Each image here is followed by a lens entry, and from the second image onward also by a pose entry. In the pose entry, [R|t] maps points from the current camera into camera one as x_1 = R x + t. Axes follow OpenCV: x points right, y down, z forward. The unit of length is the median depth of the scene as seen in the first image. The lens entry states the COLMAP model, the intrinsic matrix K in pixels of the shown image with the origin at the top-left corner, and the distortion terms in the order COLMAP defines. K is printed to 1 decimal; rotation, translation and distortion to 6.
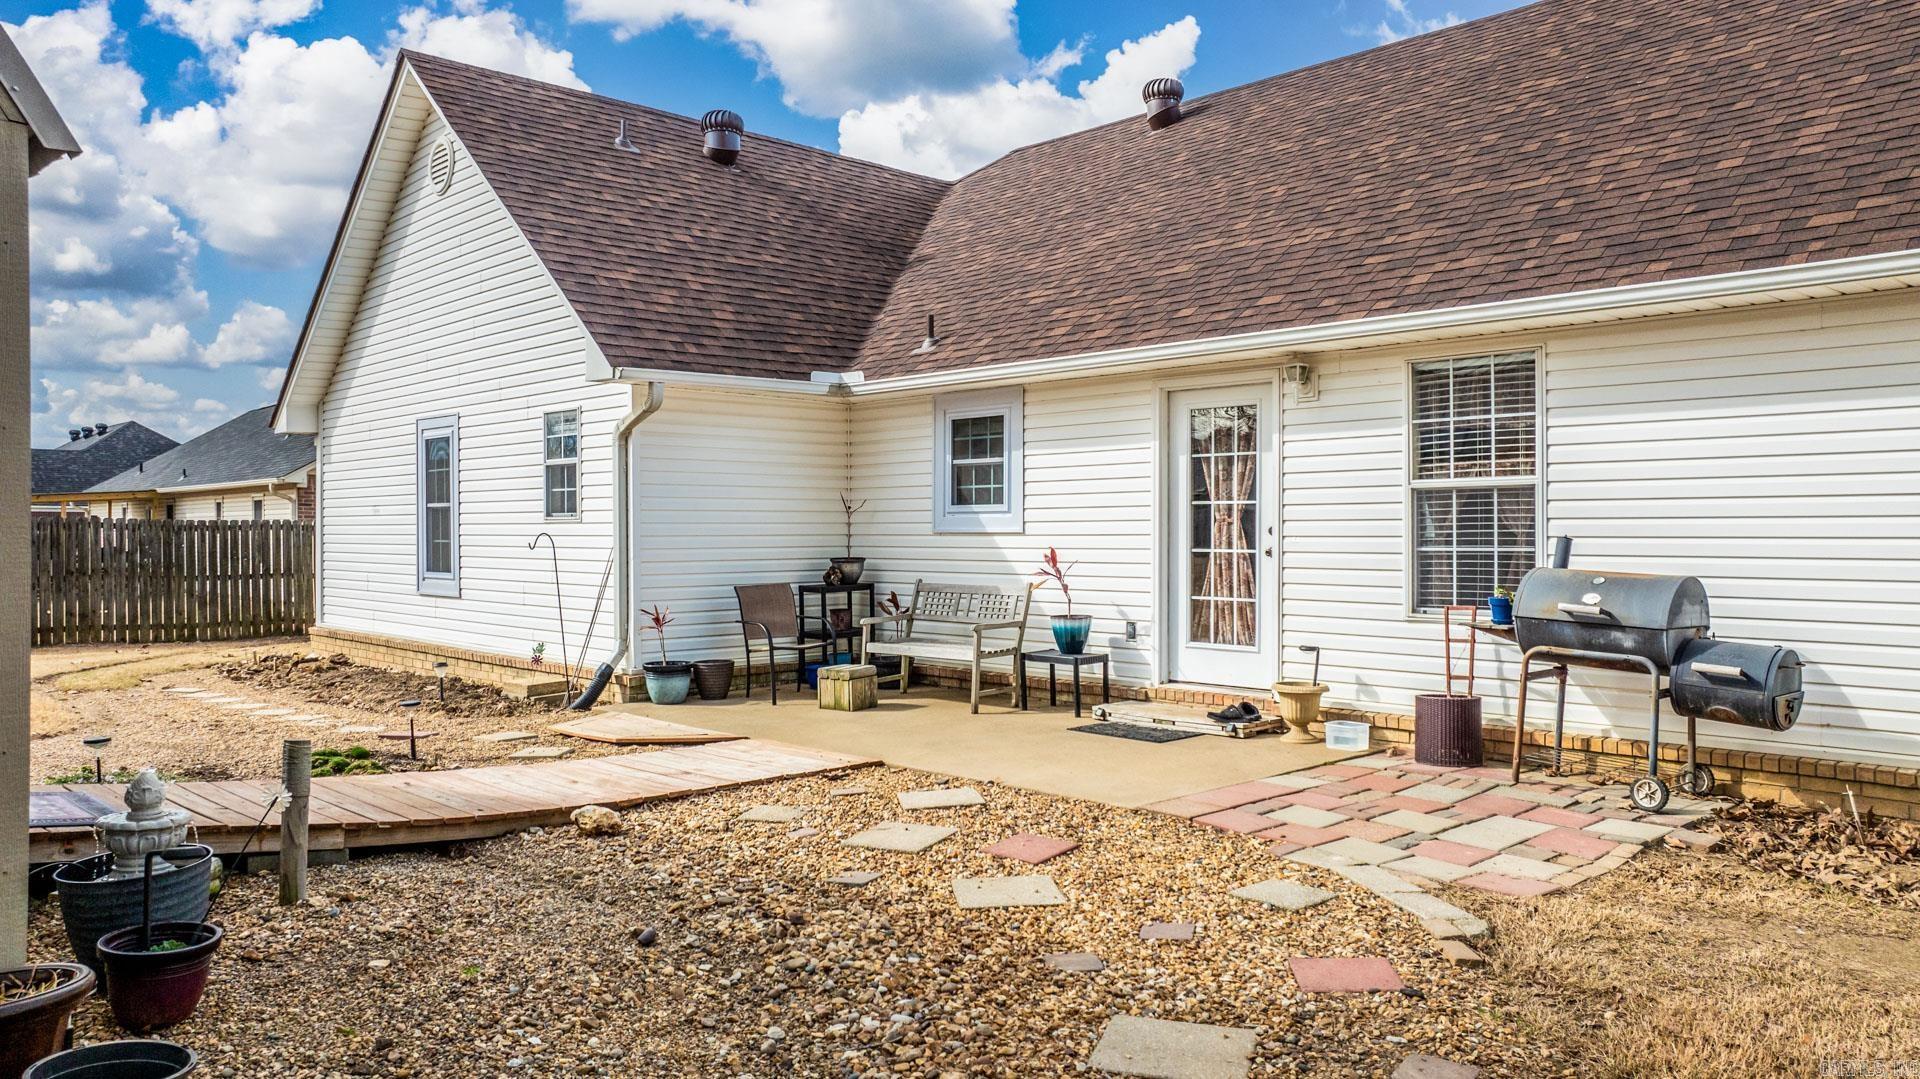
lens RADIAL K [[1342.6, 0, 959.5], [0, 1342.6, 532.3], [0, 0, 1]] dist [-0.020059, -0.009788]
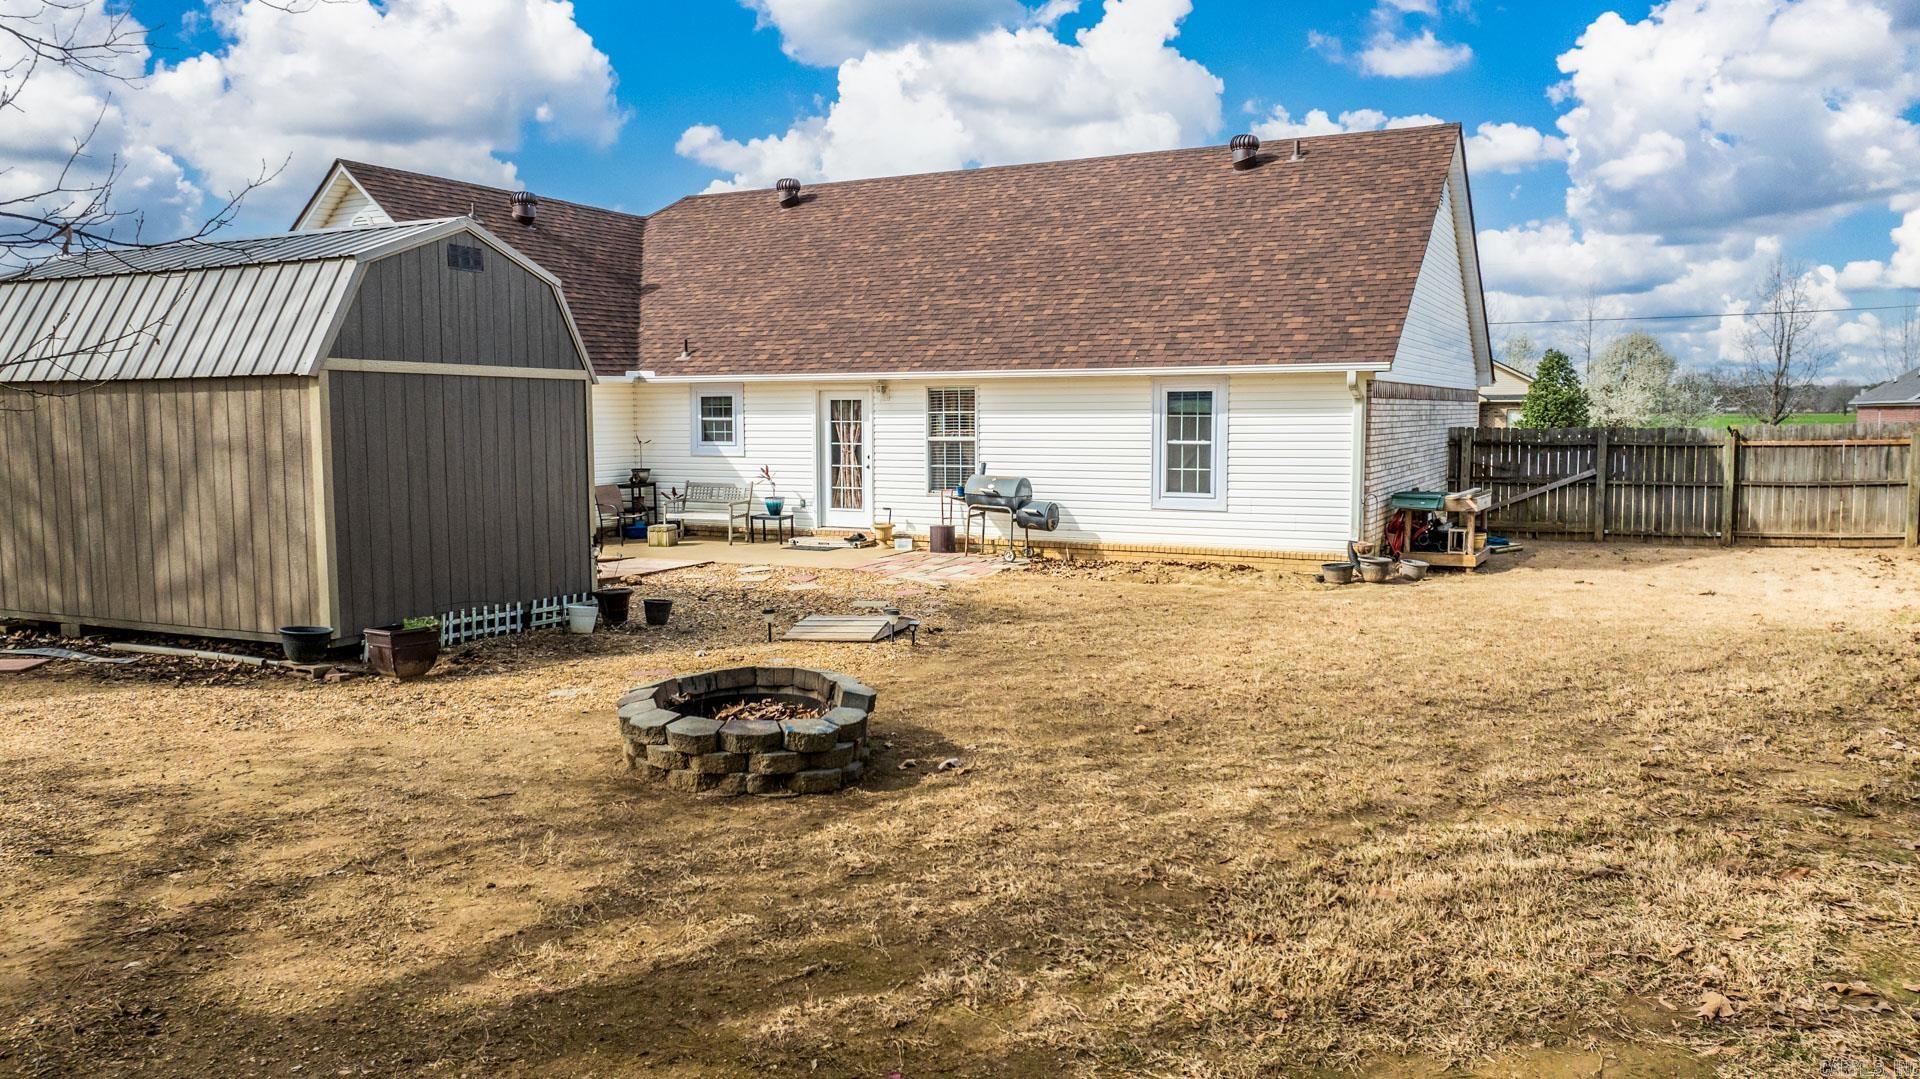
lens RADIAL K [[1342.6, 0, 943.5], [0, 1342.6, 530.9], [0, 0, 1]] dist [-0.020059, -0.009788]
pose [[0.945918, -0.037383, 0.322243, -0.360875], [0.006912, 0.995435, 0.095189, -0.087271], [-0.324331, -0.087813, 0.941859, -1.114698]]
